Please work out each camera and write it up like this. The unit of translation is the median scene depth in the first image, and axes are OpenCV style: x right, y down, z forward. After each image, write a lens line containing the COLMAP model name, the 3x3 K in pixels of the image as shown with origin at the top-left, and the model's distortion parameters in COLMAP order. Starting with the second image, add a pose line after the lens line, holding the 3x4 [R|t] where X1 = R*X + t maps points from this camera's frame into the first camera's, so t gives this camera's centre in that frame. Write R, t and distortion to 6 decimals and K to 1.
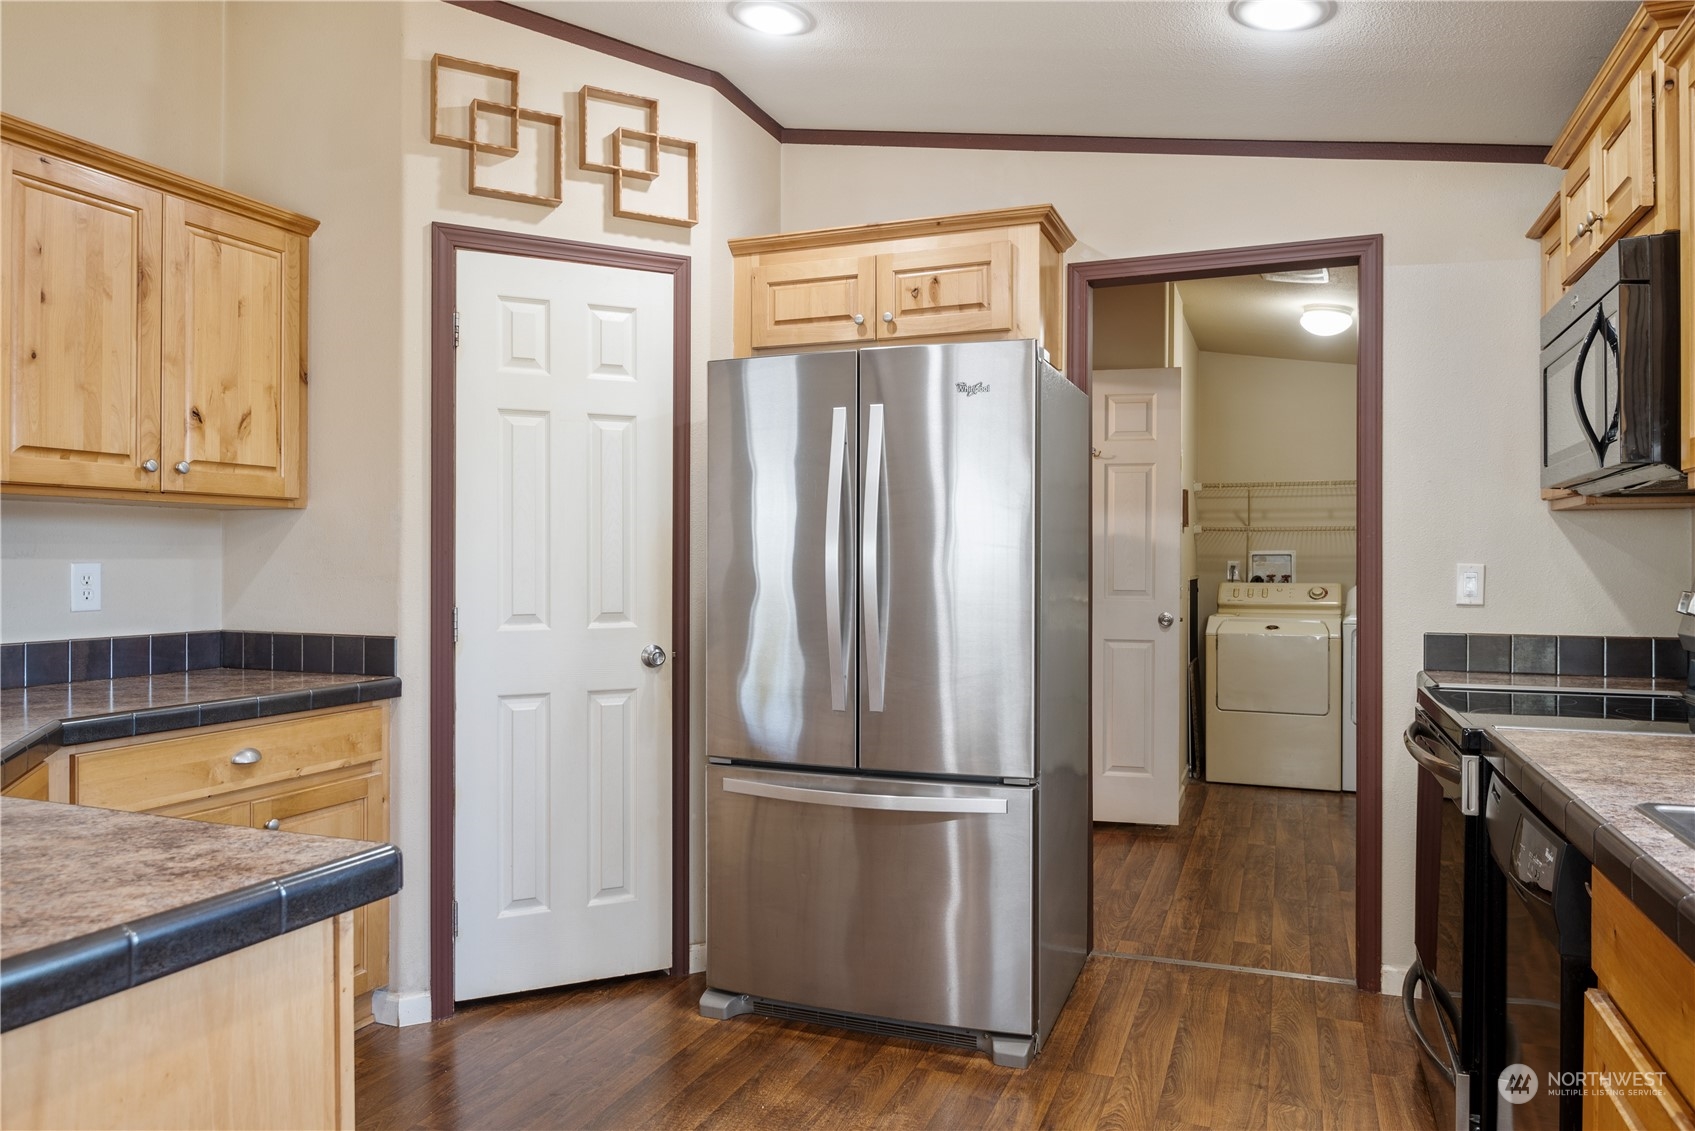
lens RADIAL K [[1161.1, 0, 851.4], [0, 1161.1, 554.8], [0, 0, 1]] dist [-0.009559, -0.001795]
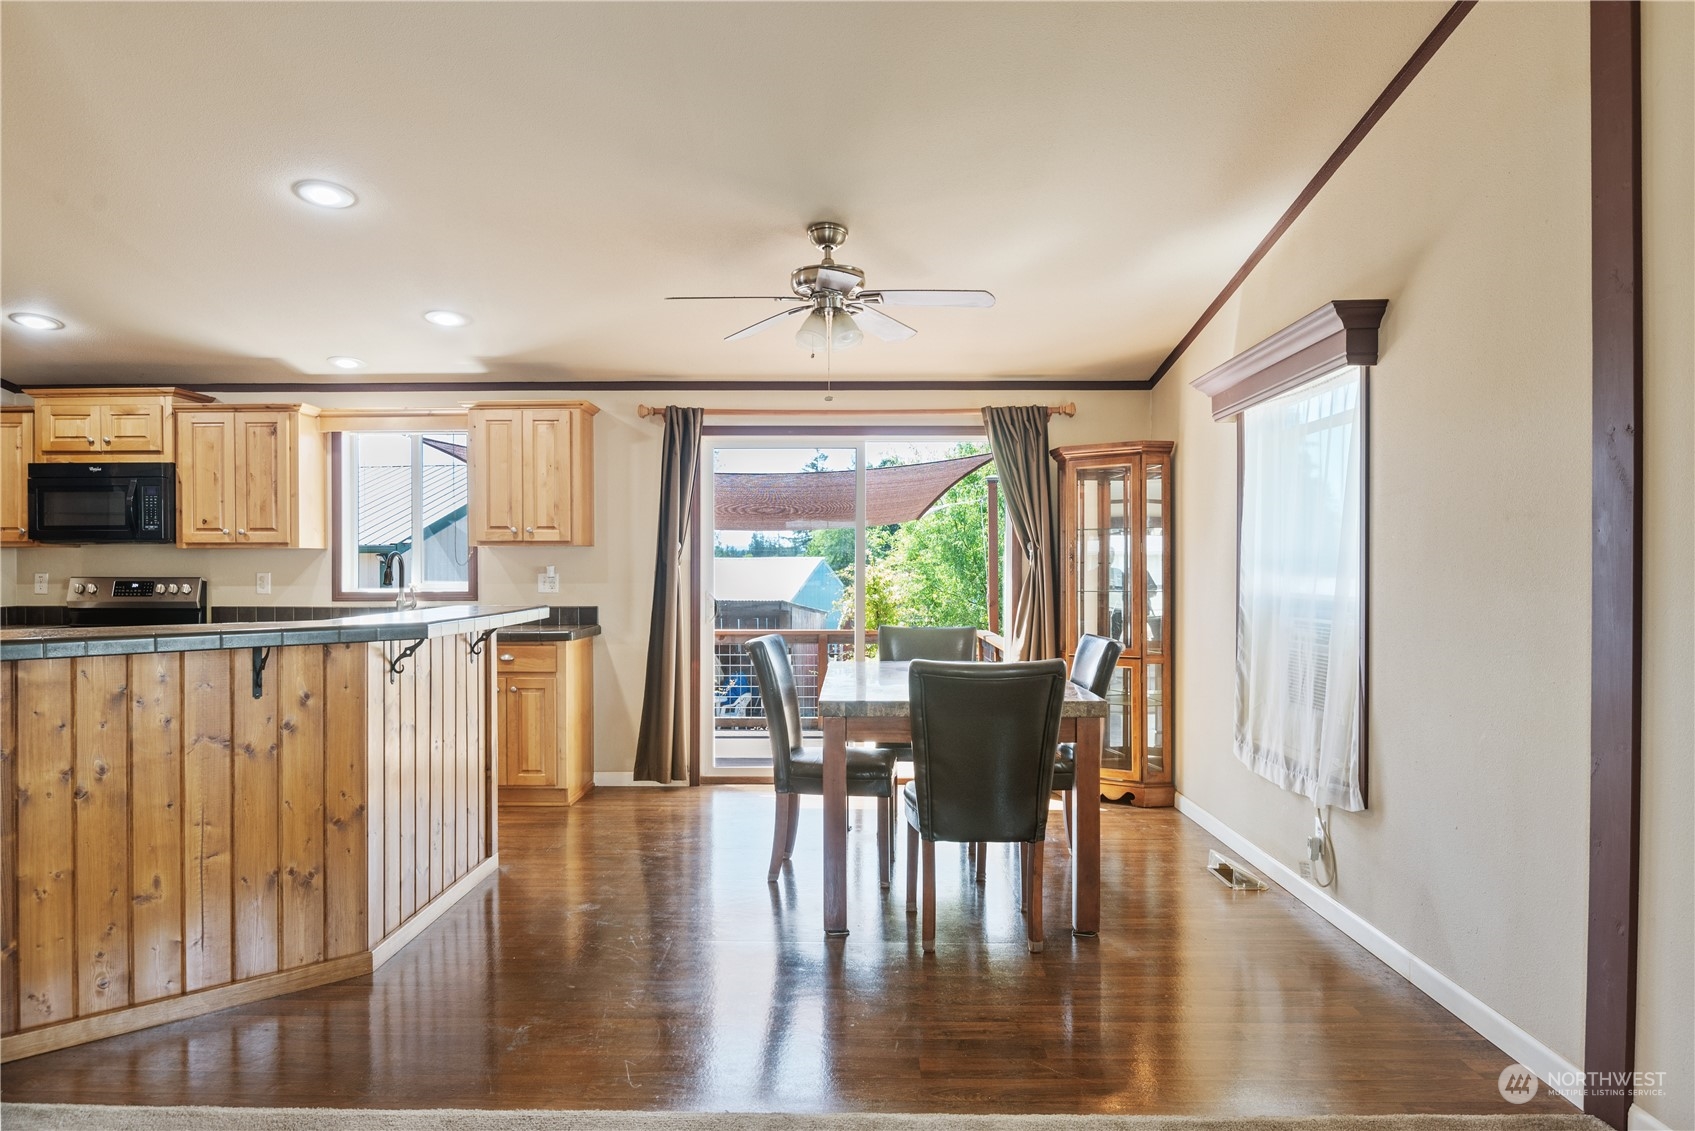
lens RADIAL K [[1117.9, 0, 846.4], [0, 1117.9, 577.8], [0, 0, 1]] dist [-0.017969, -0.002725]
pose [[-0.338809, -0.008789, 0.940814, -1.697944], [-0.005192, 0.999959, 0.007471, -0.005510], [-0.940841, -0.002353, -0.338841, 0.205810]]
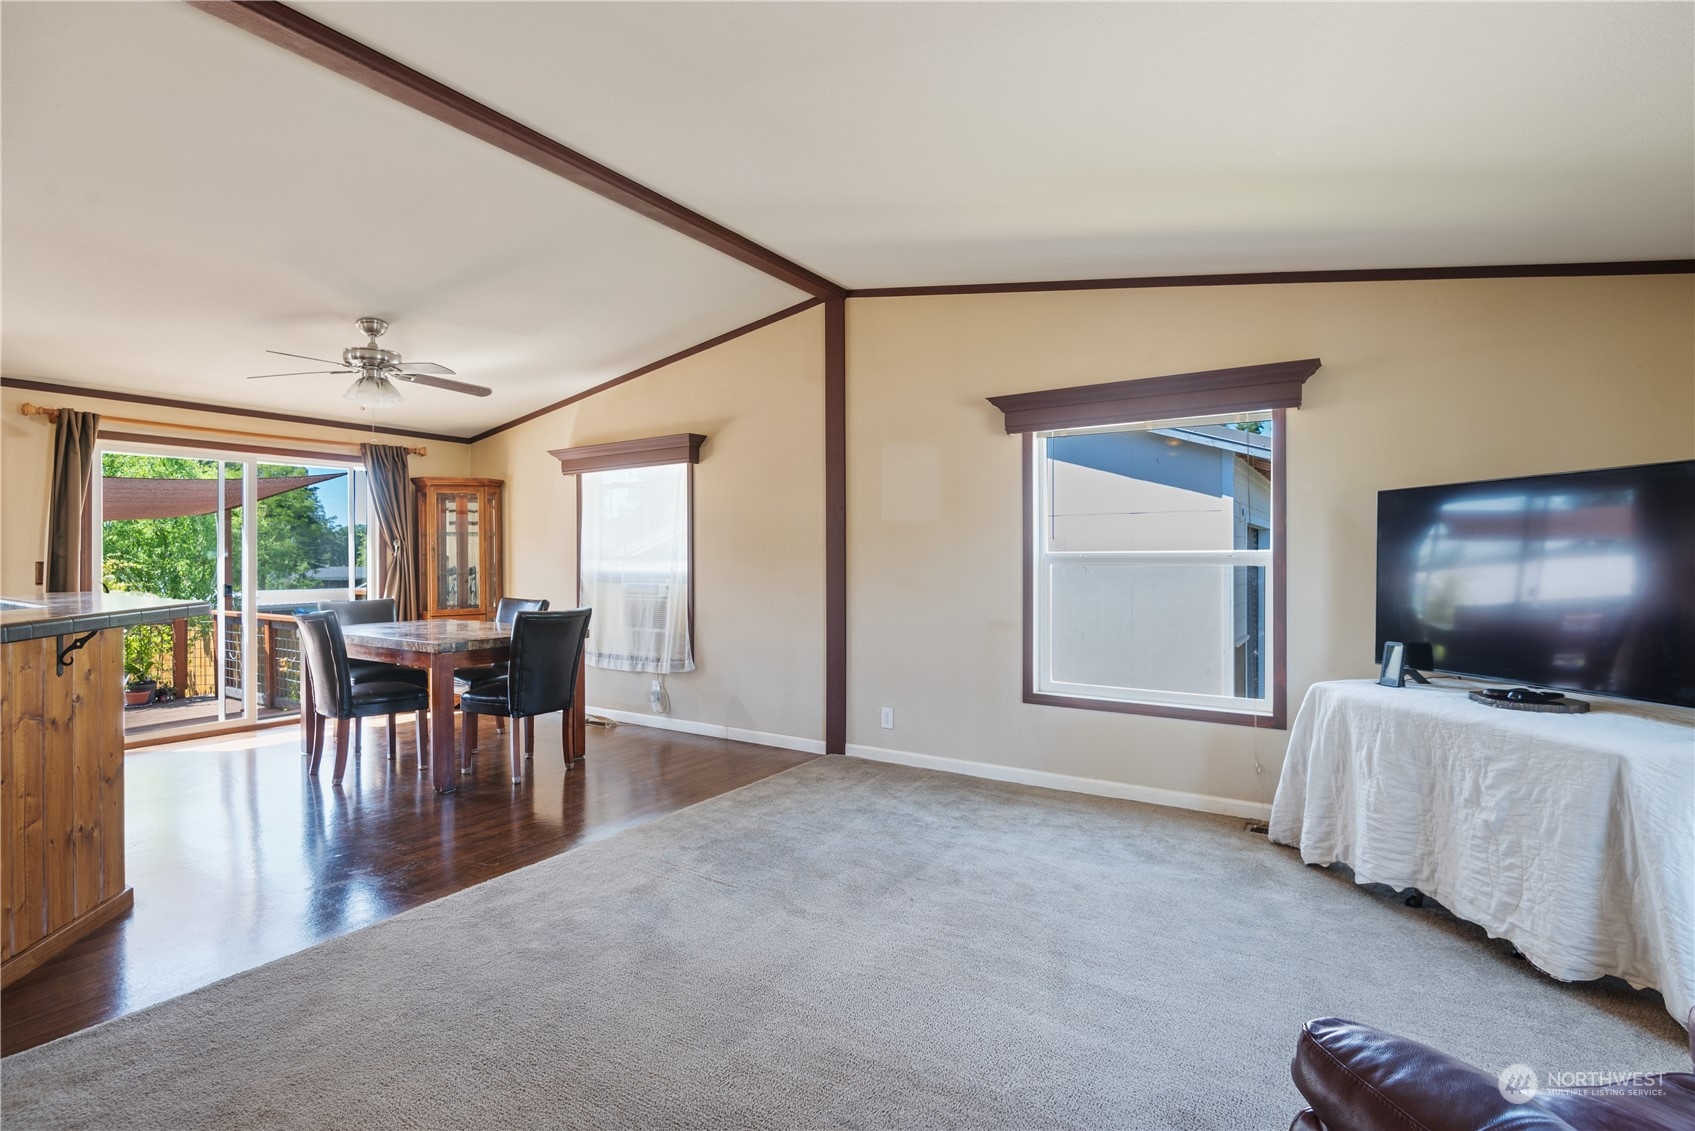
lens RADIAL K [[792.9, 0, 847.5], [0, 792.9, 565.5], [0, 0, 1]] dist [-0.022382, -0.000497]
pose [[-0.975841, -0.003236, 0.218457, -1.522994], [-0.001889, 0.999978, 0.006377, -0.004643], [-0.218473, 0.005810, -0.975826, 0.934363]]
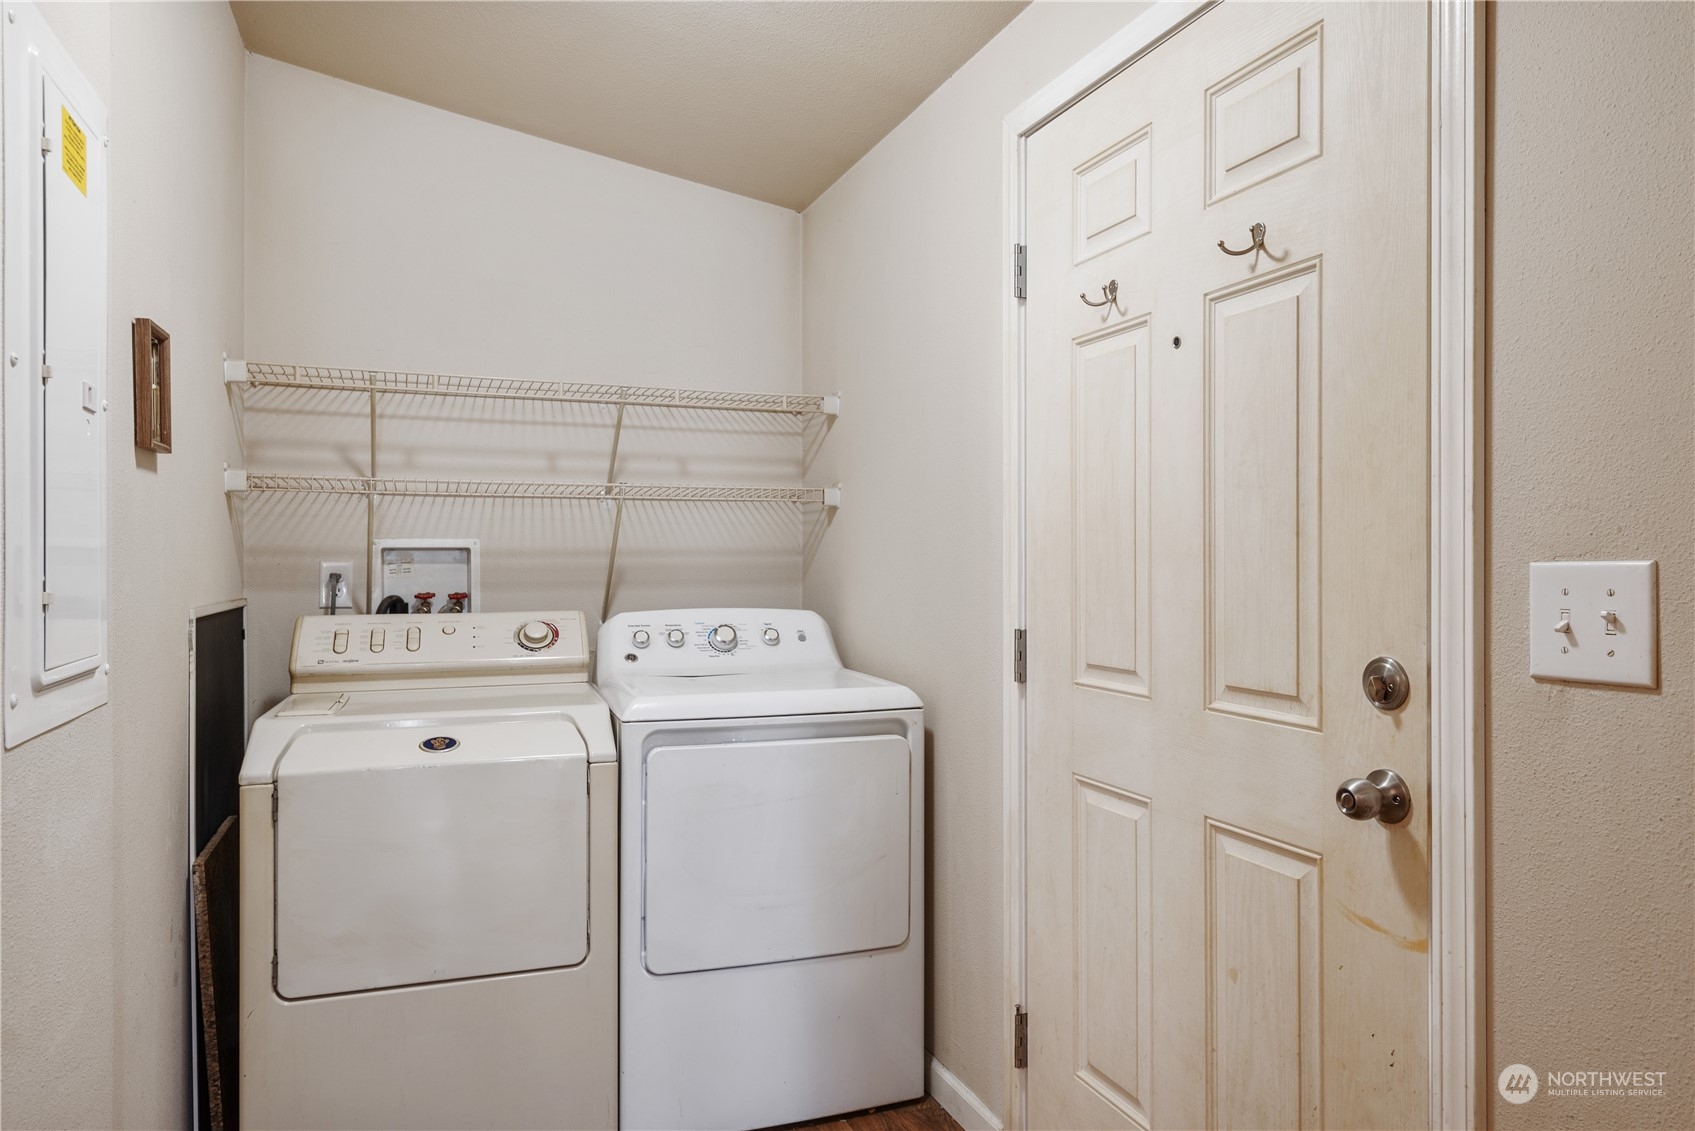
lens RADIAL K [[1103.5, 0, 847.5], [0, 1103.5, 565.5], [0, 0, 1]] dist [-0.004616, -0.005882]
pose [[0.741669, -0.000679, 0.670766, 0.413933], [0.000391, 1.000000, 0.000579, 0.012846], [-0.670766, -0.000167, 0.741669, 1.203783]]
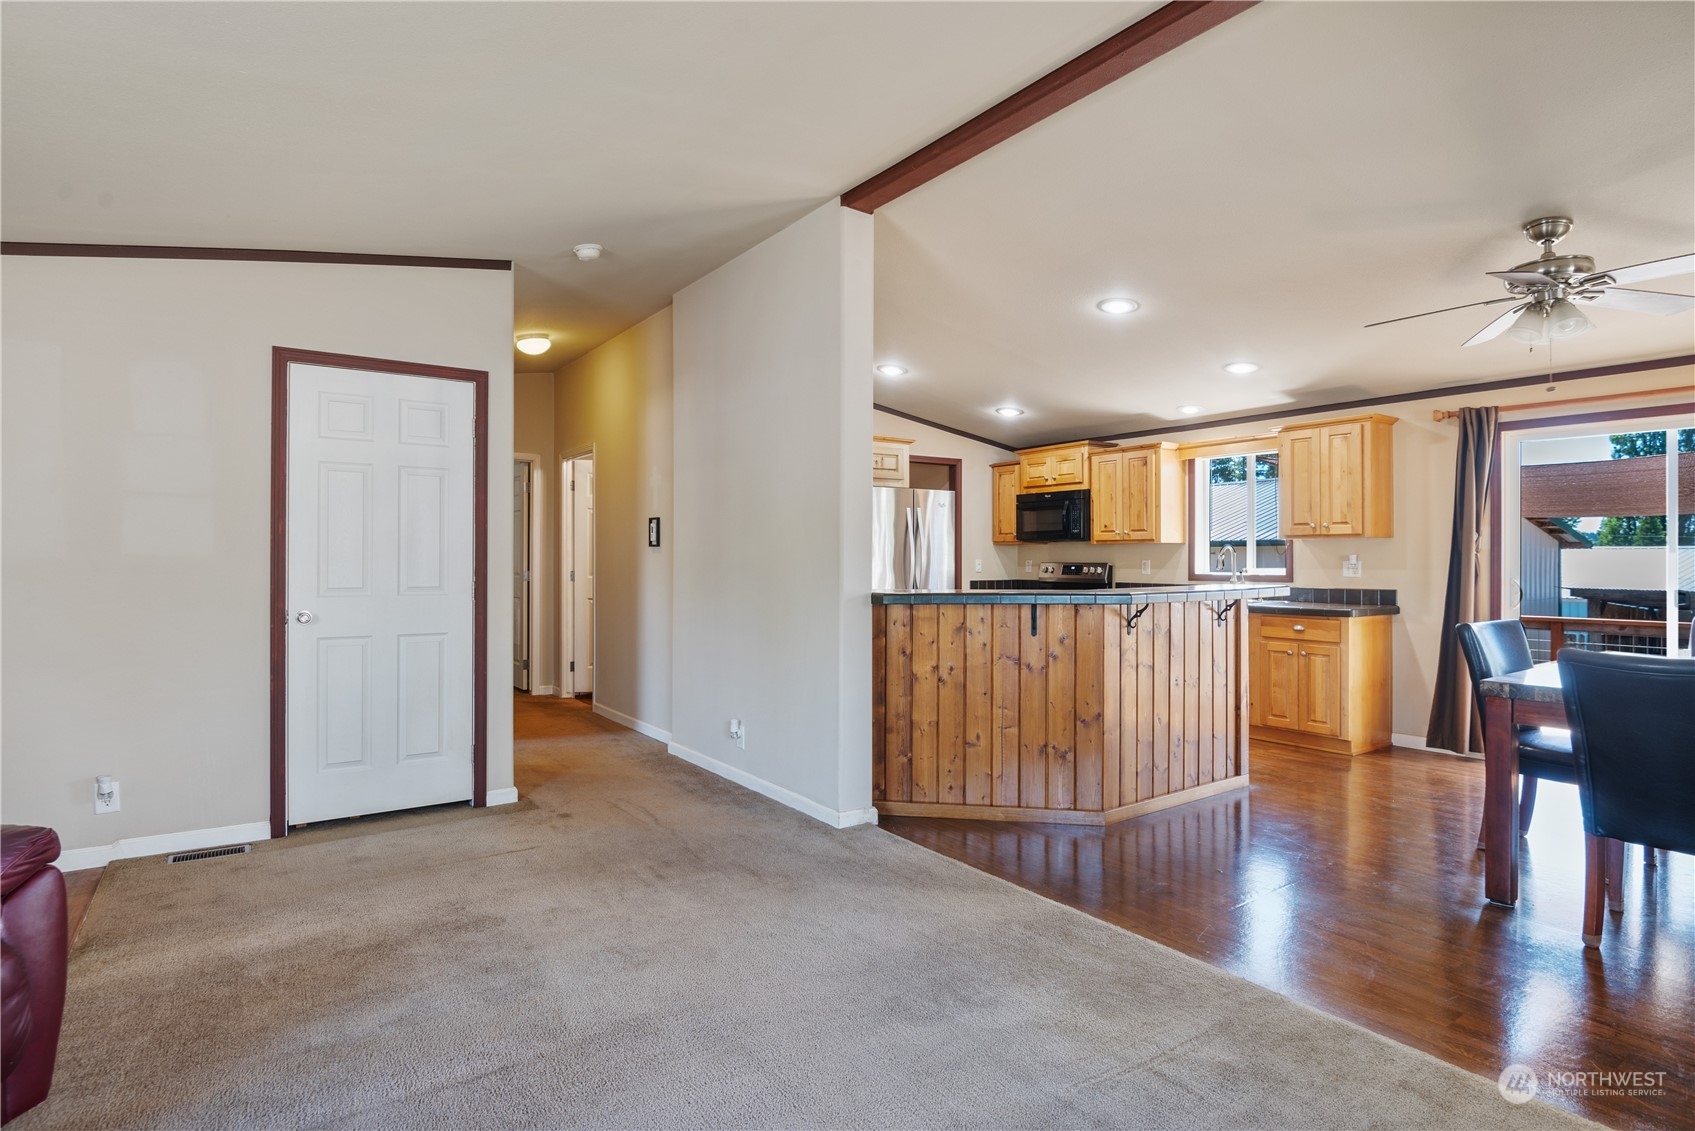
lens RADIAL K [[866.9, 0, 845.6], [0, 866.9, 557.3], [0, 0, 1]] dist [-0.000954, -0.014205]
pose [[0.564222, -0.000220, 0.825623, -1.781267], [-0.003578, 0.999990, 0.002711, -0.004848], [-0.825615, -0.004484, 0.564216, -0.116500]]
